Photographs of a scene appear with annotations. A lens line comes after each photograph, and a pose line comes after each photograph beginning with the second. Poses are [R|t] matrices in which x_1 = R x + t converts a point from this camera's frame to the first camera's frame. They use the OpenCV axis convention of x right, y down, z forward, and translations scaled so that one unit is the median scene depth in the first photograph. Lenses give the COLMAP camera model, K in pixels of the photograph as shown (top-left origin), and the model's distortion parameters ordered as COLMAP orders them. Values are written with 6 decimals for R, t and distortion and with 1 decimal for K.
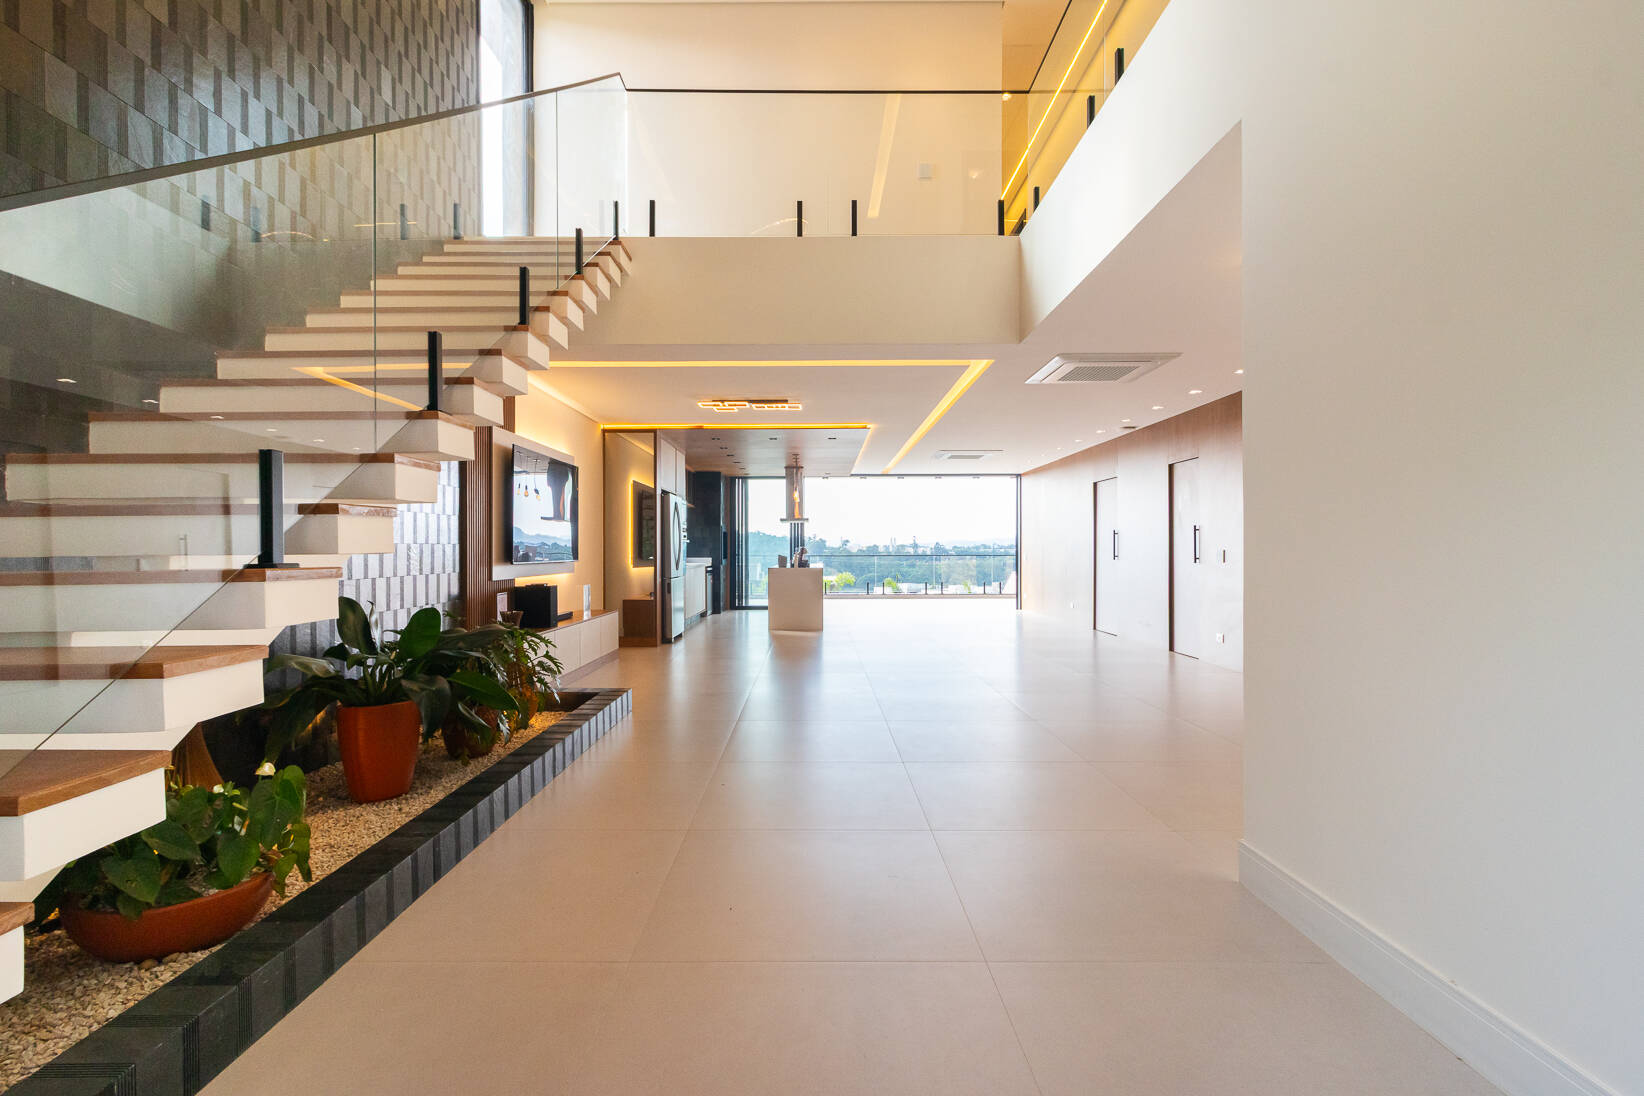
lens RADIAL K [[769.0, 0, 821.5], [0, 769.0, 551.9], [0, 0, 1]] dist [0.009632, 0.000630]
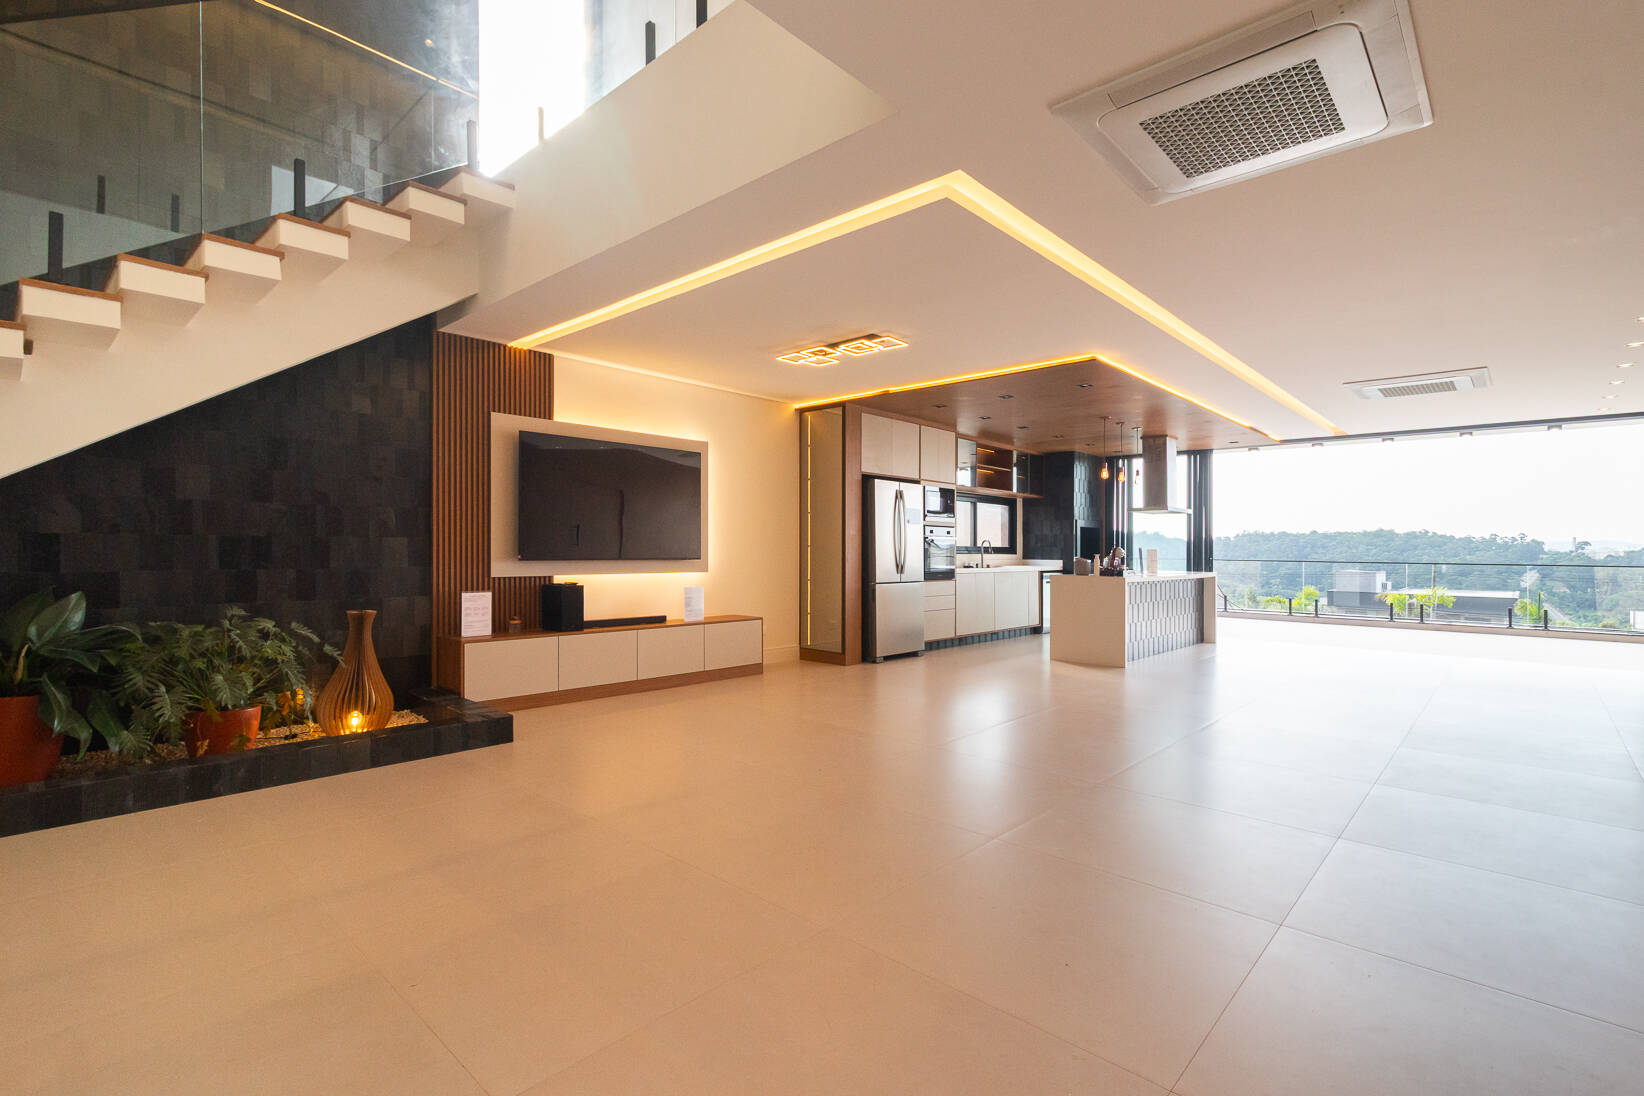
lens RADIAL K [[769.0, 0, 823.4], [0, 769.0, 549.7], [0, 0, 1]] dist [0.009632, 0.000630]
pose [[0.722763, 0.010458, -0.691017, 0.339953], [-0.013242, 0.999911, 0.001282, -0.001834], [0.690969, 0.008224, 0.722838, 0.389096]]
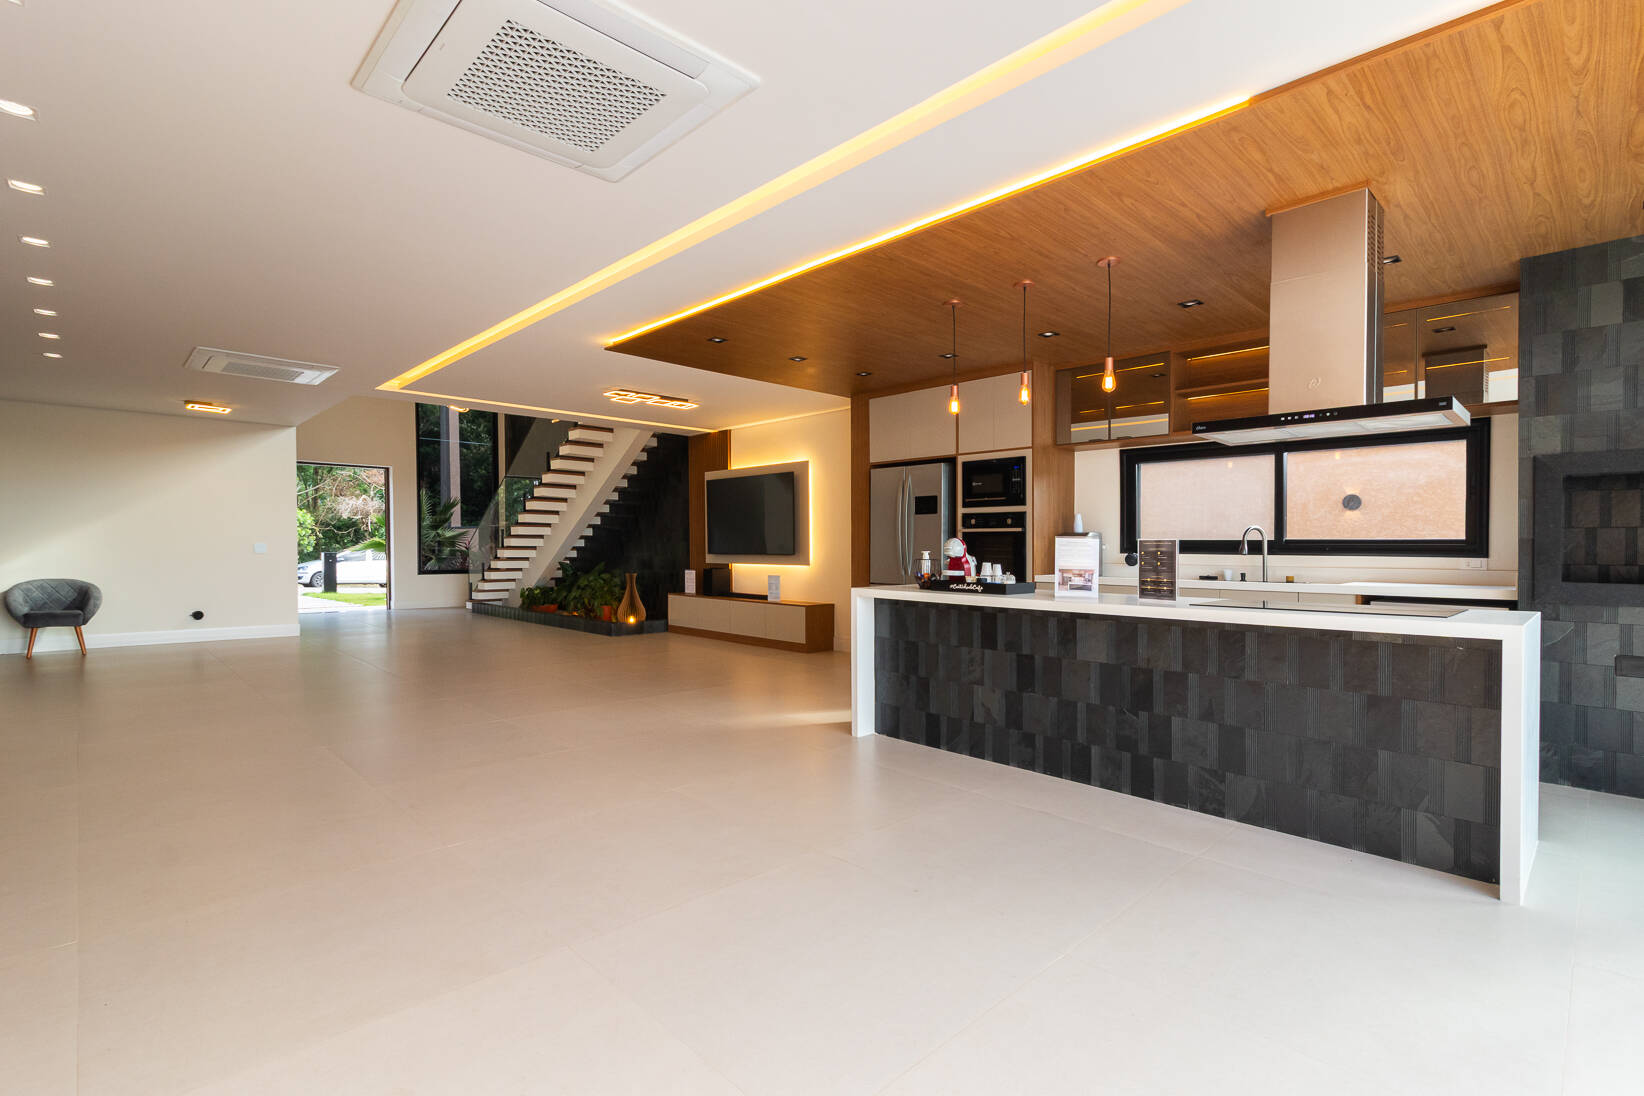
lens RADIAL K [[769.0, 0, 819.7], [0, 769.0, 562.4], [0, 0, 1]] dist [0.009632, 0.000630]
pose [[-0.737476, 0.015049, -0.675206, 0.360290], [-0.002793, 0.999675, 0.025332, -0.005118], [0.675368, 0.020568, -0.737194, 1.592183]]
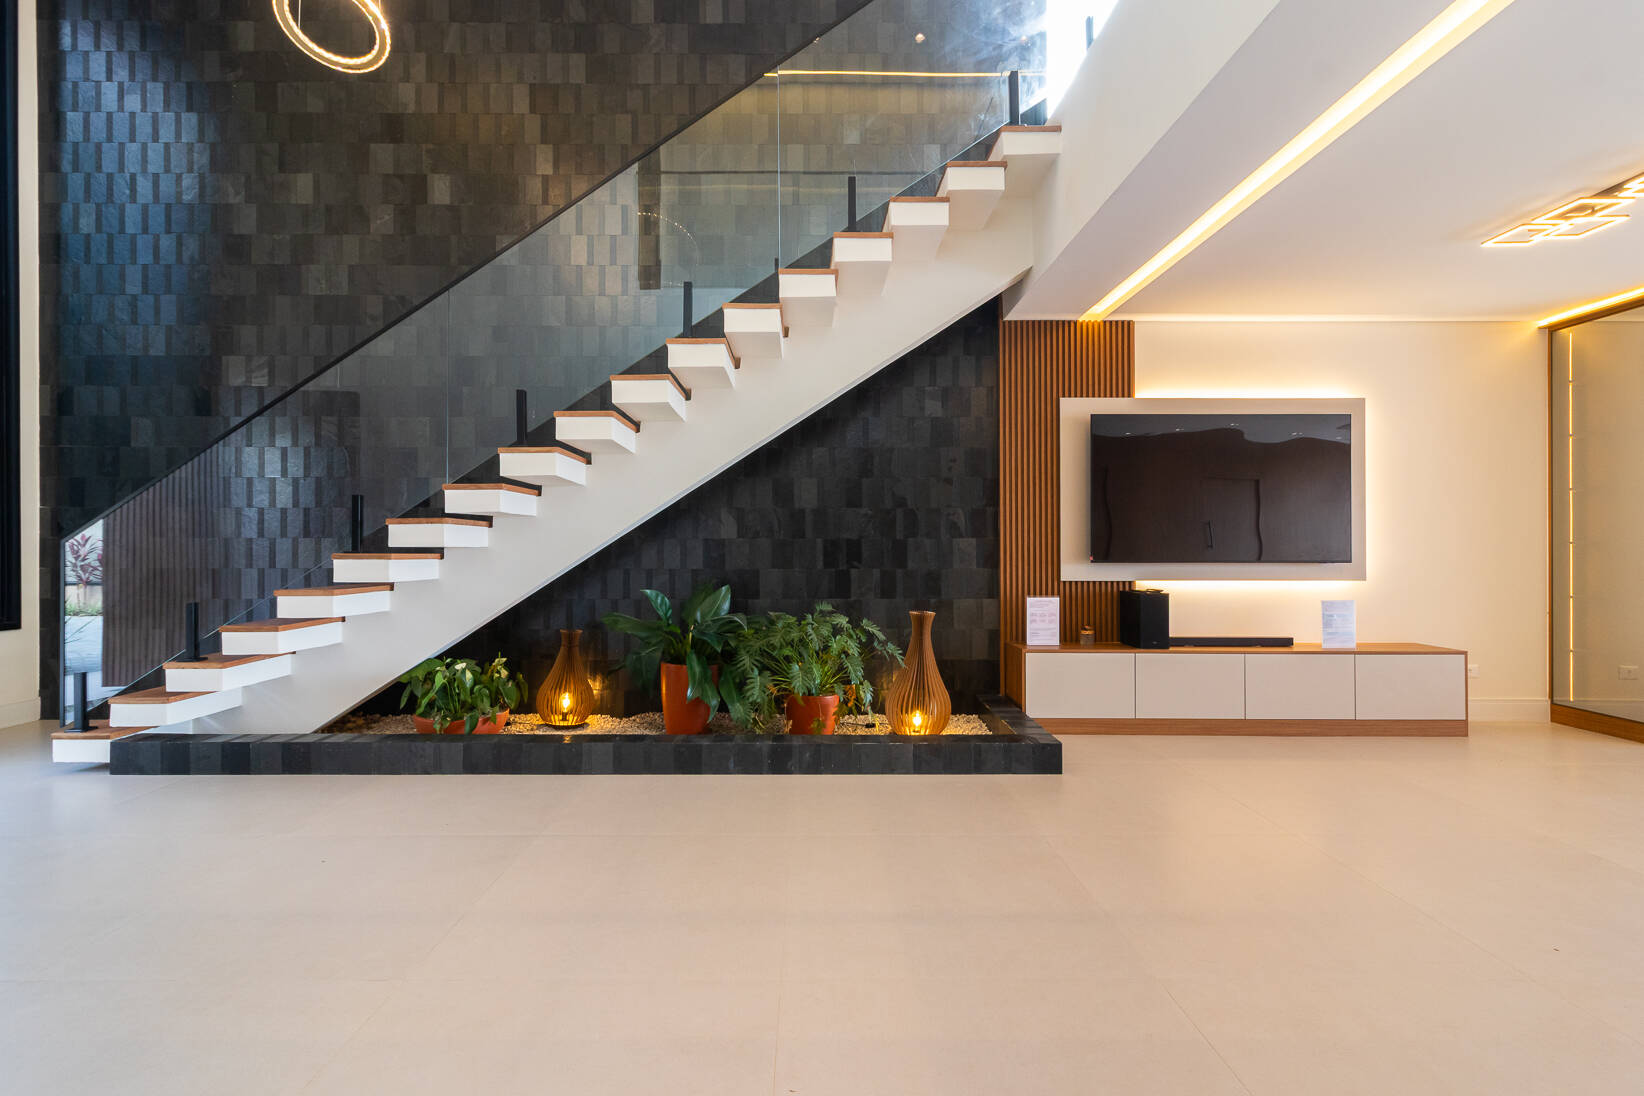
lens RADIAL K [[769.0, 0, 811.4], [0, 769.0, 548.7], [0, 0, 1]] dist [0.009632, 0.000630]
pose [[-0.008527, 0.005636, -0.999948, 0.279474], [-0.004190, 0.999975, 0.005672, -0.001126], [0.999955, 0.004238, -0.008503, 0.475378]]
